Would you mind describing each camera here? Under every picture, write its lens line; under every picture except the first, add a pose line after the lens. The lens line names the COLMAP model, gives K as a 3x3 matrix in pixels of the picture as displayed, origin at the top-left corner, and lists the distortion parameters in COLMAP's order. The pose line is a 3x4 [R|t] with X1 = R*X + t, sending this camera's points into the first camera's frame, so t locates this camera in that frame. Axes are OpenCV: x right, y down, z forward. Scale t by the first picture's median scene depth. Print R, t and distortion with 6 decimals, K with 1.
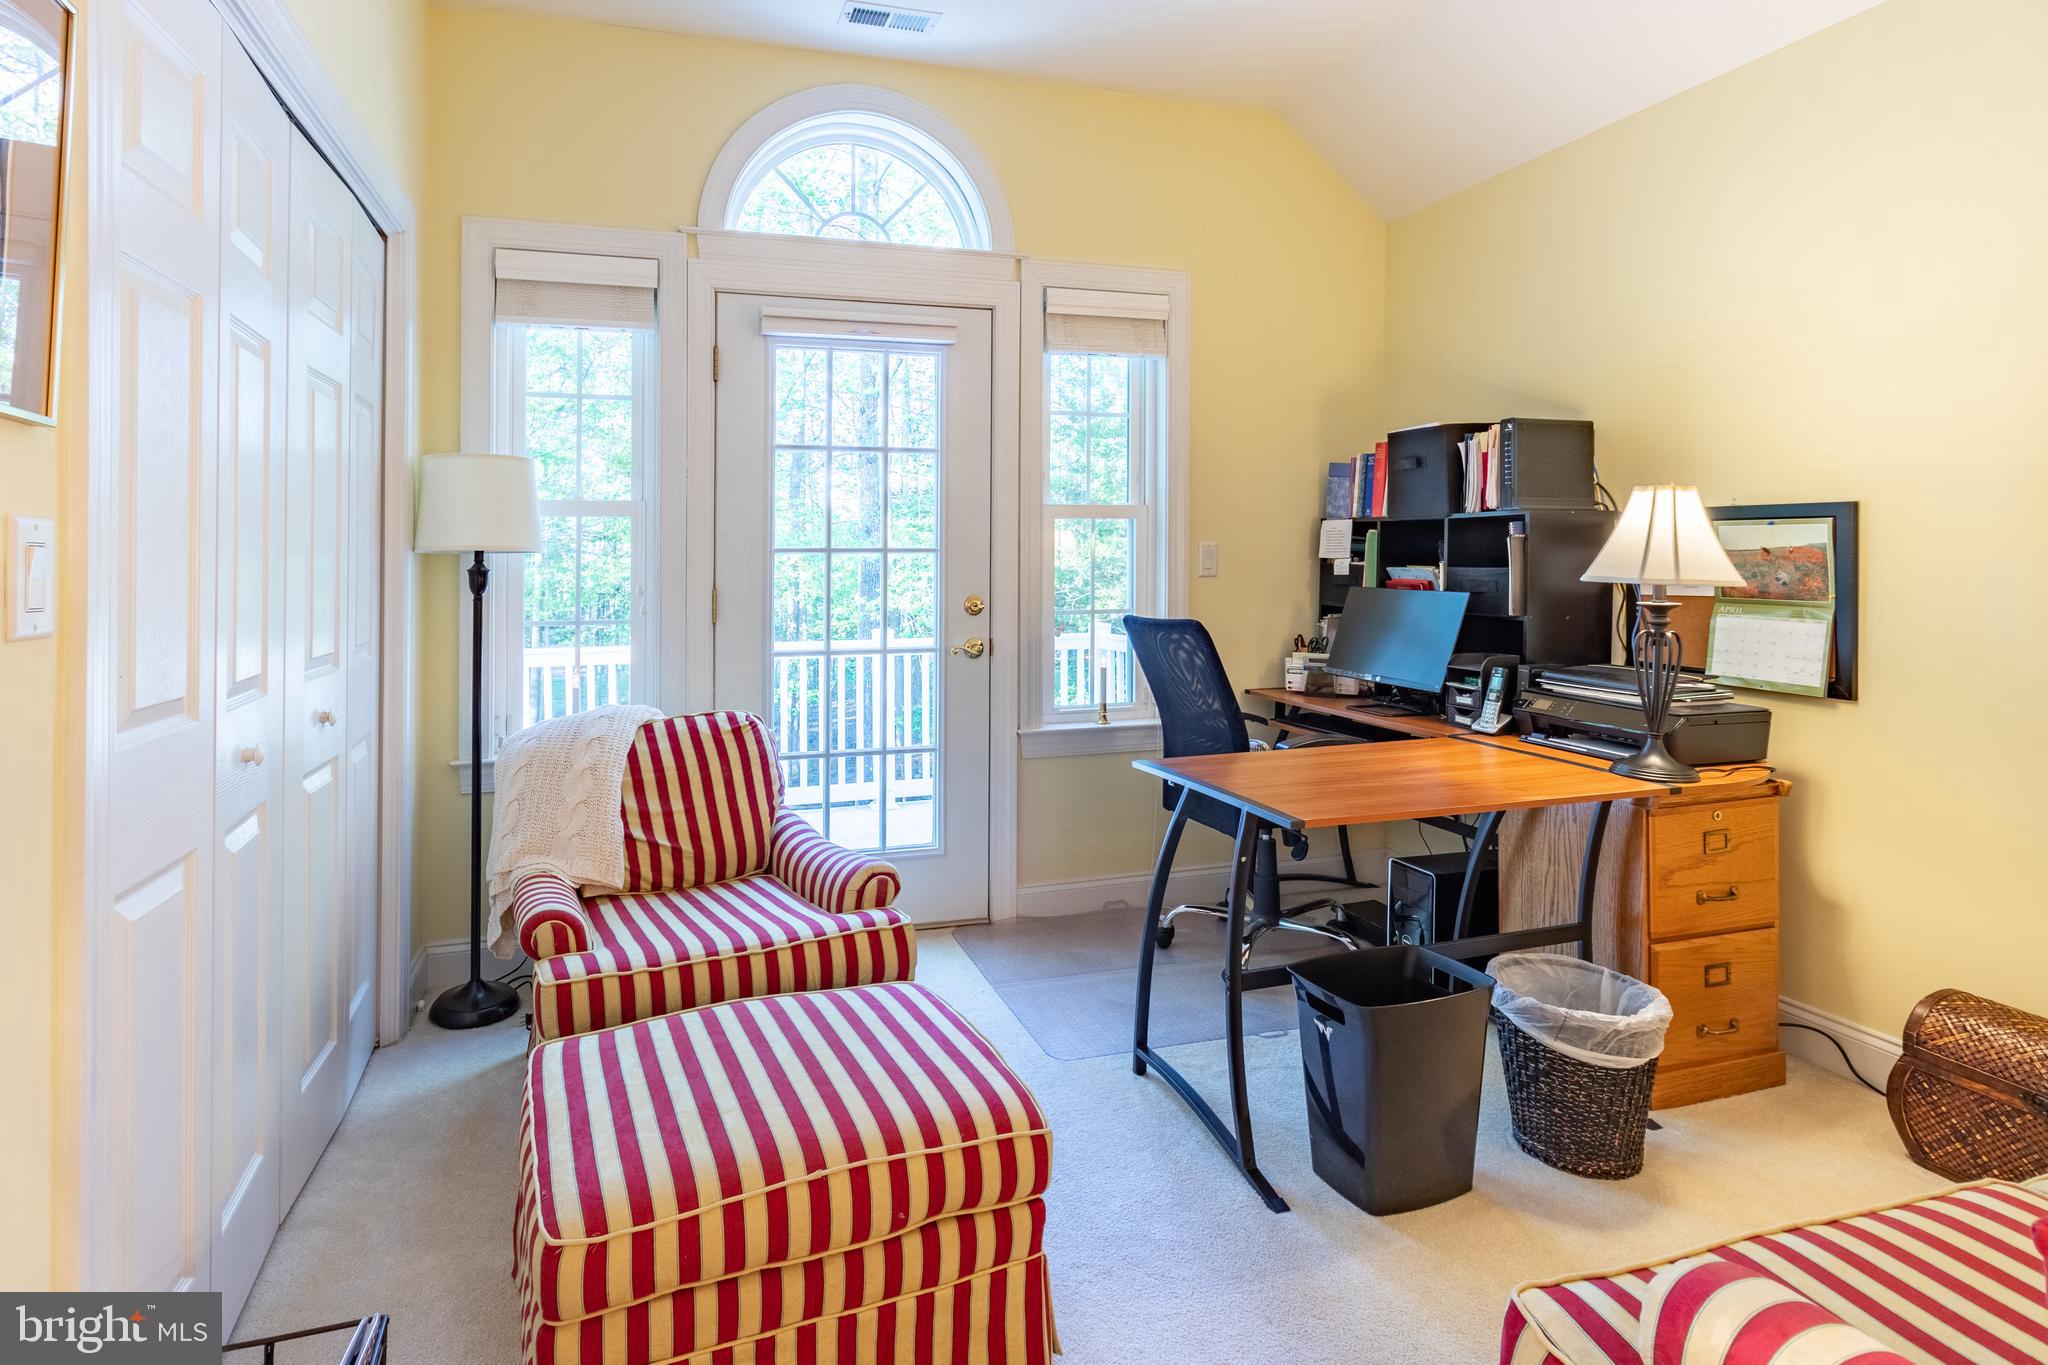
lens RADIAL K [[1034.4, 0, 1047.1], [0, 1034.4, 640.5], [0, 0, 1]] dist [0.002712, -0.000730]
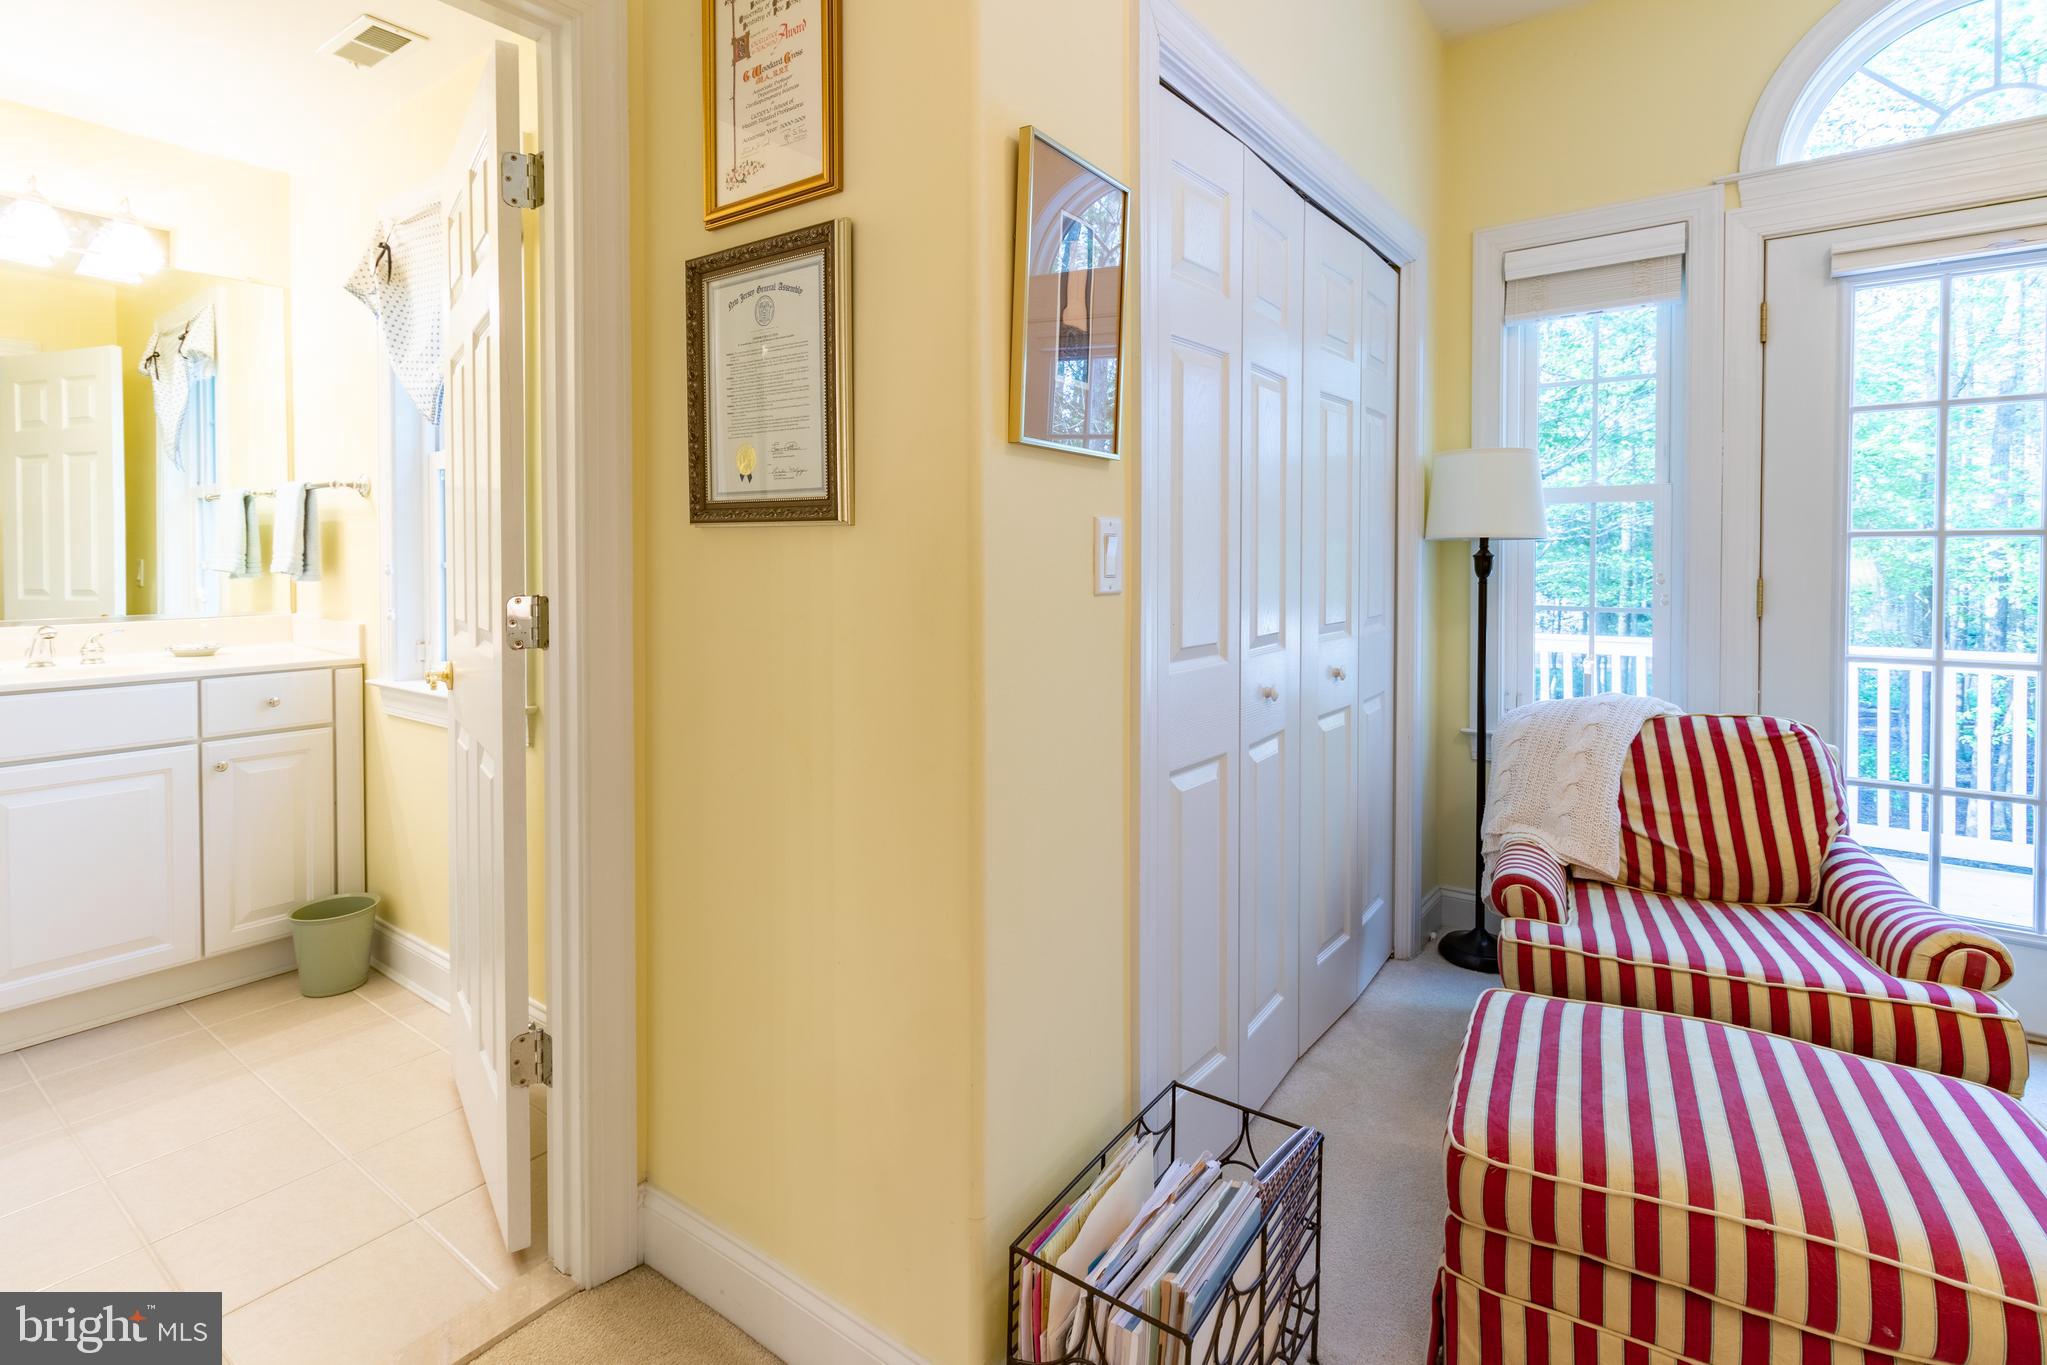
lens RADIAL K [[890.7, 0, 1025.1], [0, 890.7, 682.8], [0, 0, 1]] dist [0.003668, 0.000540]
pose [[0.646806, 0.114210, -0.754054, -0.135404], [-0.055364, 0.993146, 0.102934, -0.004355], [0.760642, -0.024831, 0.648696, 0.011924]]
